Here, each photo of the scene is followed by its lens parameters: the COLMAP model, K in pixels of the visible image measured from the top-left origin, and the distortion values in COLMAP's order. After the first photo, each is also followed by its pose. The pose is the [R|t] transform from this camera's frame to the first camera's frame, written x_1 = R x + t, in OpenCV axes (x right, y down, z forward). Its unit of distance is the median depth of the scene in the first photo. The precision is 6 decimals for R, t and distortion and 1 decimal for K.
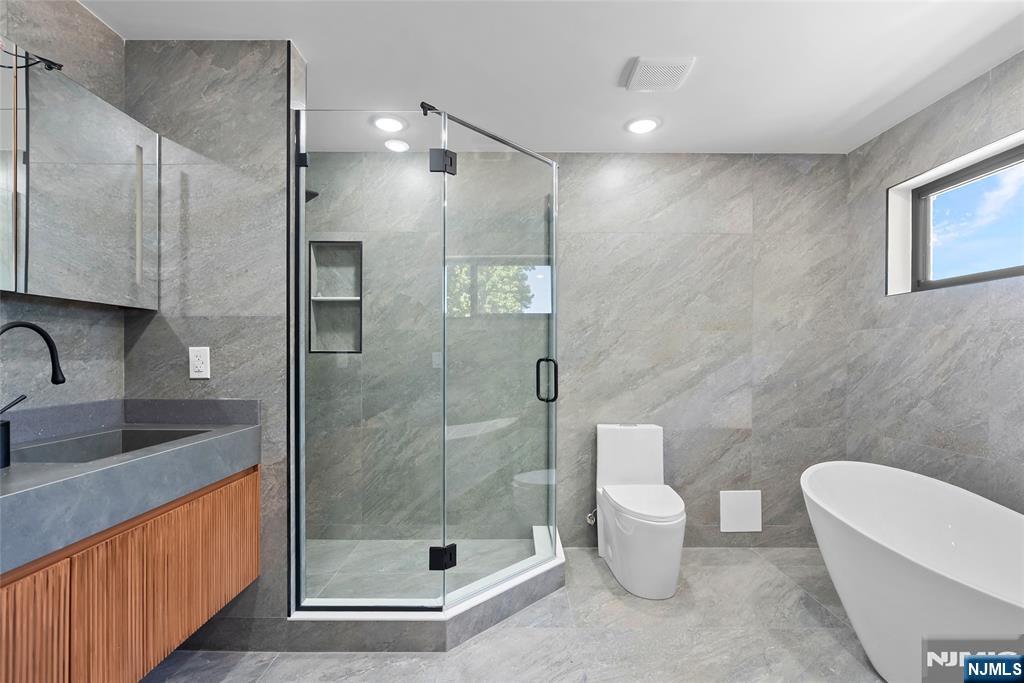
lens RADIAL K [[475.9, 0, 511.2], [0, 475.9, 356.6], [0, 0, 1]] dist [-0.001020, 0.000234]
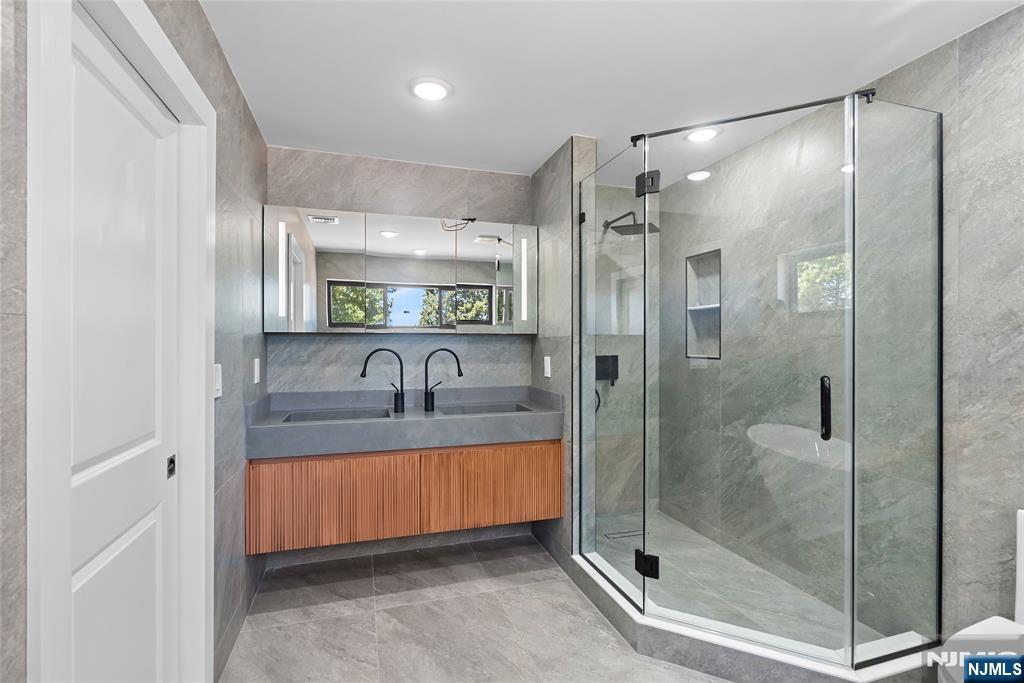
lens RADIAL K [[472.6, 0, 505.5], [0, 472.6, 342.8], [0, 0, 1]] dist [0.000322, 0.000659]
pose [[0.290120, -0.003440, -0.956984, 0.512112], [0.000723, 0.999994, -0.003376, -0.039475], [0.956990, 0.000287, 0.290121, 0.274607]]
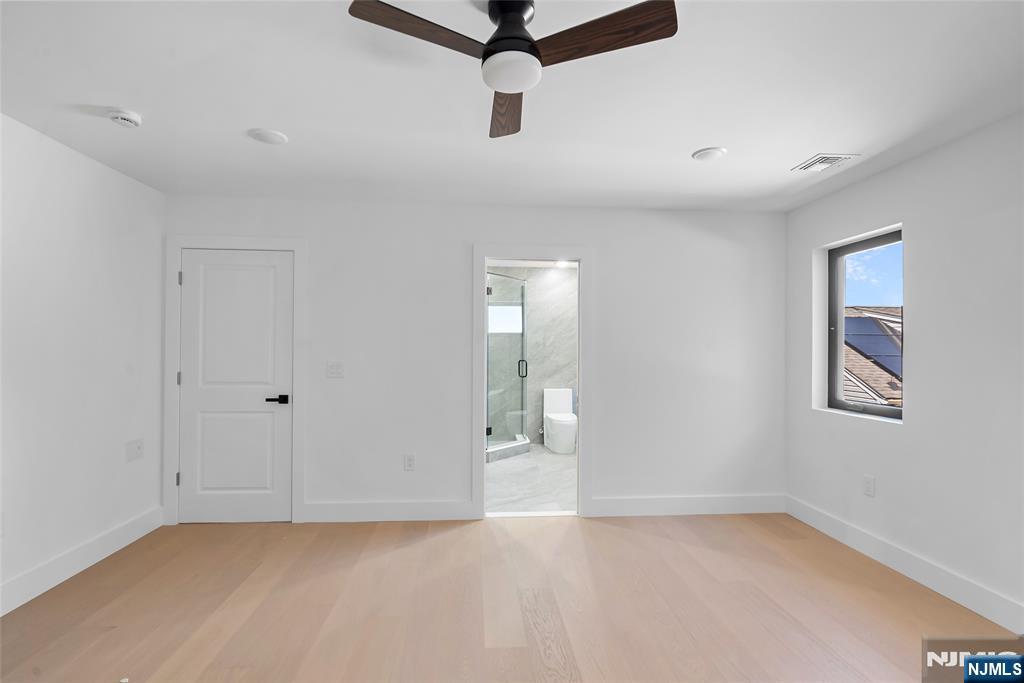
lens RADIAL K [[472.6, 0, 505.5], [0, 472.6, 342.8], [0, 0, 1]] dist [0.000322, 0.000659]
pose [[0.998297, 0.002913, 0.058261, -0.131479], [-0.001993, 0.999872, -0.015847, -0.038013], [-0.058299, 0.015704, 0.998176, -1.218814]]
